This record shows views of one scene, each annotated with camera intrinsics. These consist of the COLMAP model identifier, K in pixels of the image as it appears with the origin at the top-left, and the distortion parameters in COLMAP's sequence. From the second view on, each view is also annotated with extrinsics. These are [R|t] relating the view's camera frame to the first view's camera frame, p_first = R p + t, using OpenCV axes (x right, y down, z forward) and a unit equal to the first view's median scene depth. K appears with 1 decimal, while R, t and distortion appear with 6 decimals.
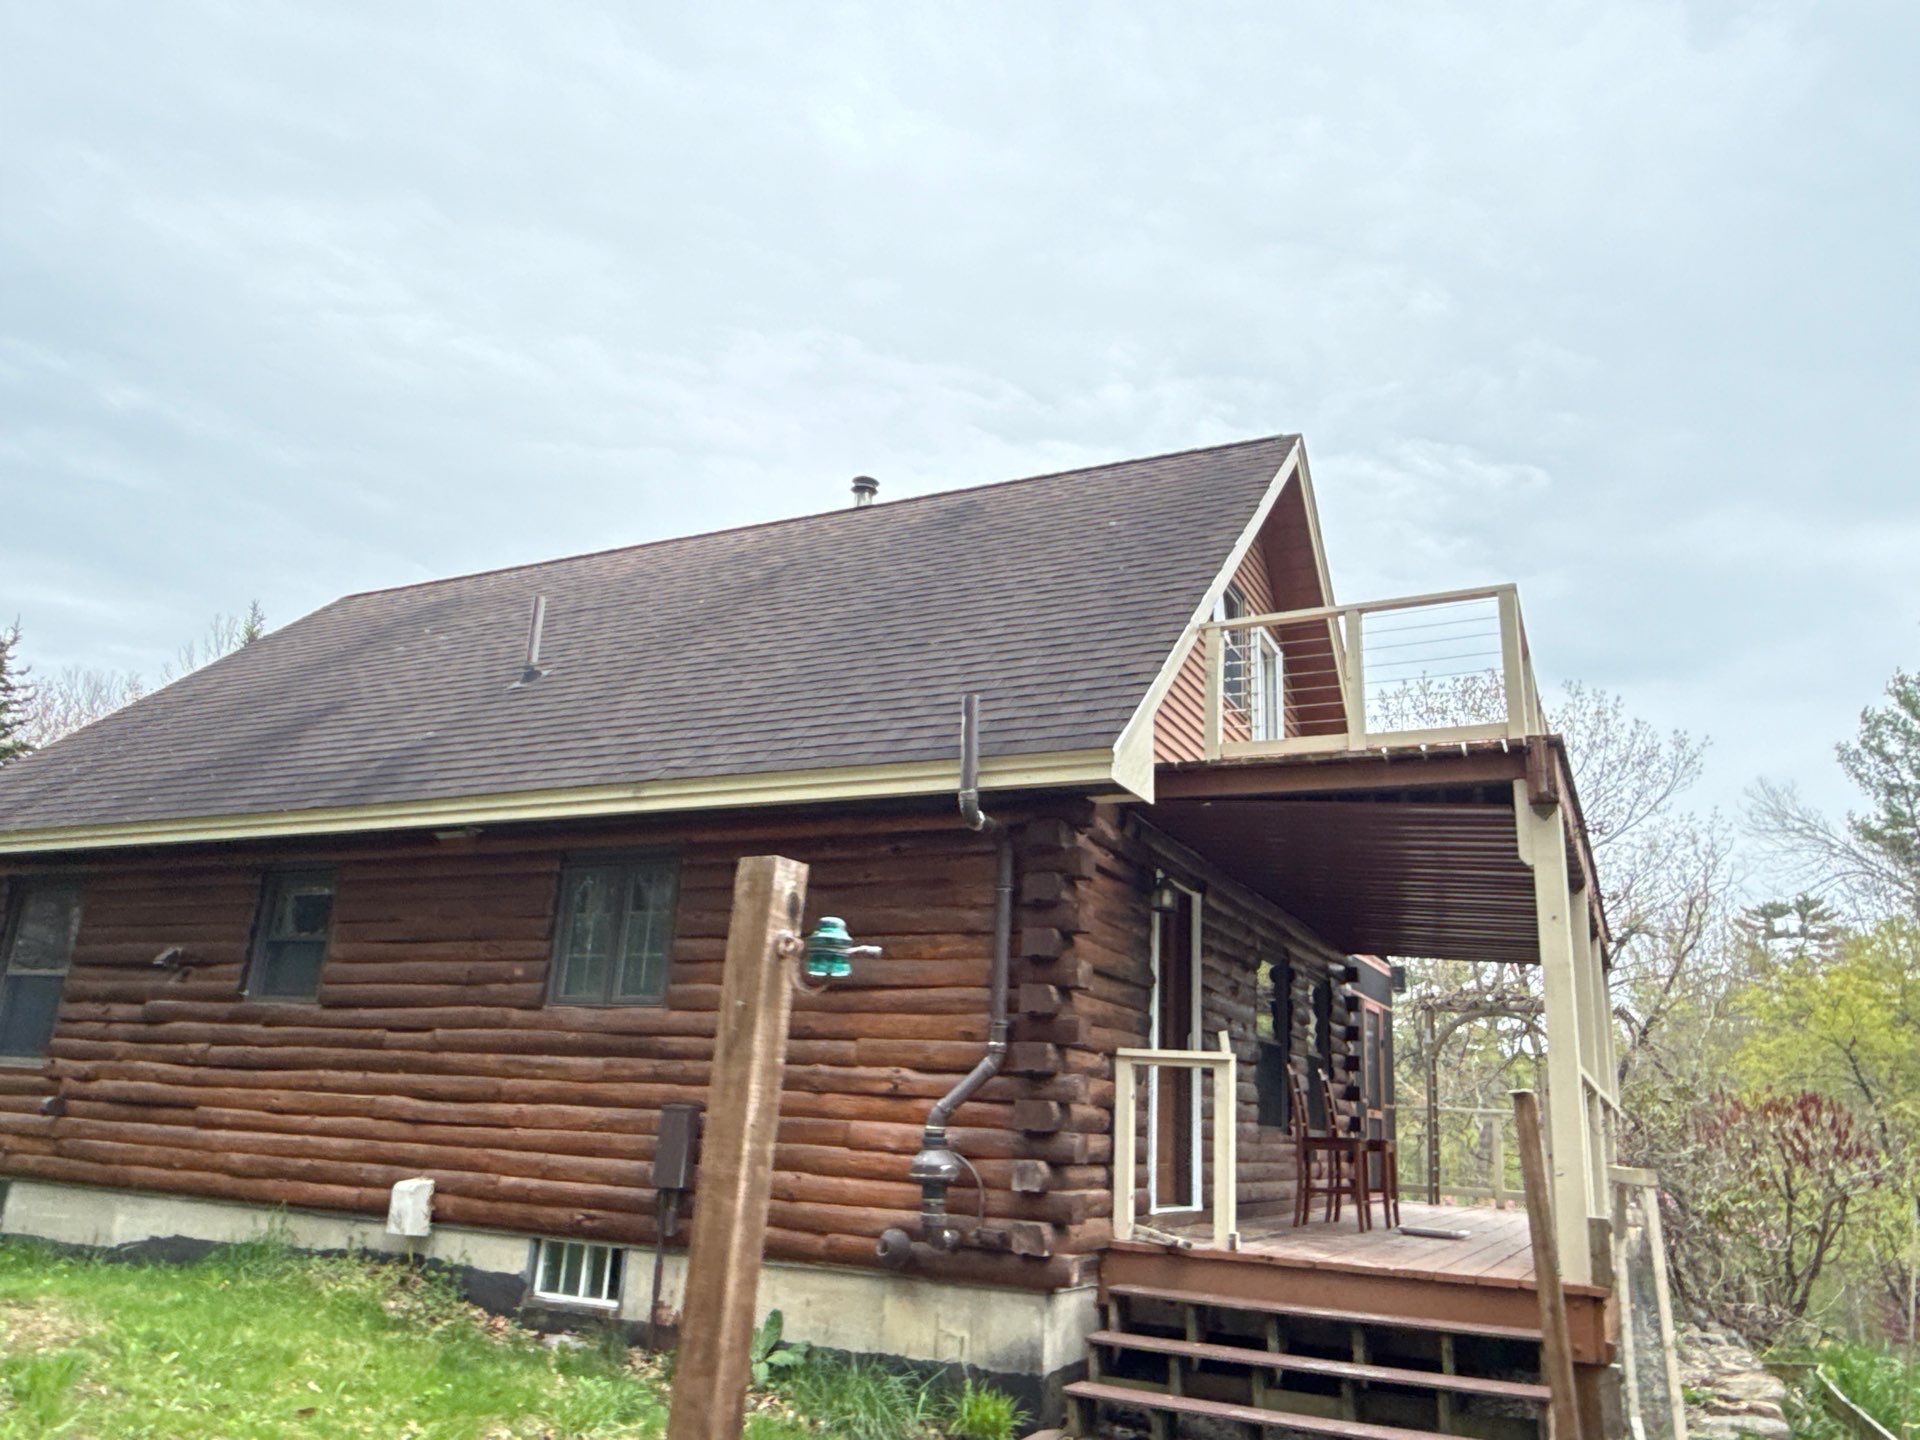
lens RADIAL K [[1366.8, 0, 956.0], [0, 1366.8, 711.0], [0, 0, 1]] dist [-0.006326, 0.009921]
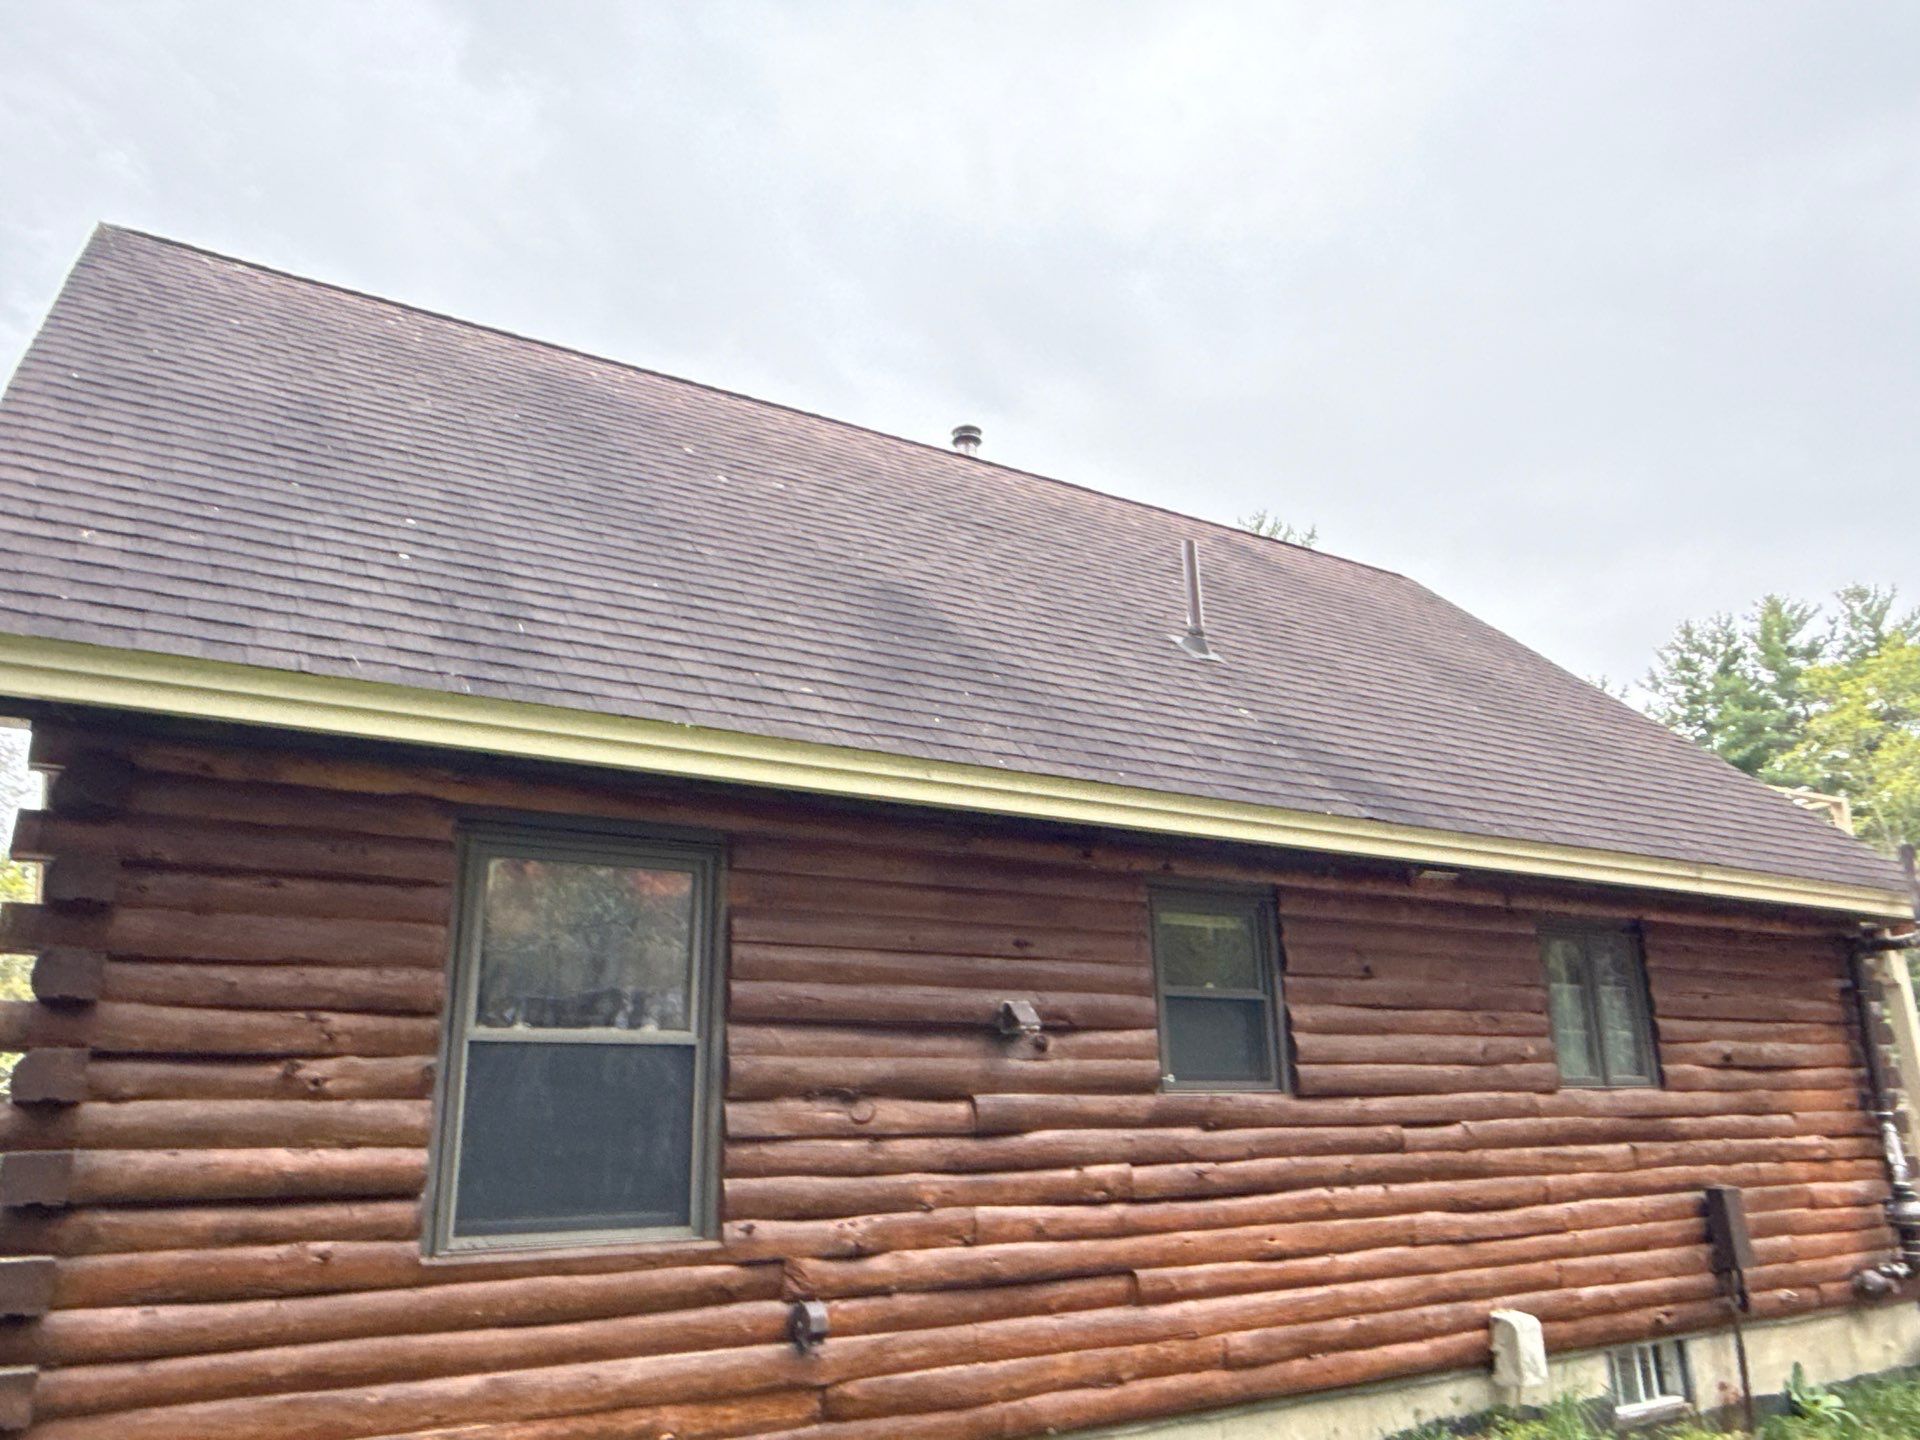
lens RADIAL K [[1366.8, 0, 956.0], [0, 1366.8, 711.0], [0, 0, 1]] dist [-0.006326, 0.009921]
pose [[0.534108, 0.178384, 0.826383, -1.226115], [-0.205887, 0.975502, -0.077504, 0.119526], [-0.819963, -0.128746, 0.557750, 0.816090]]
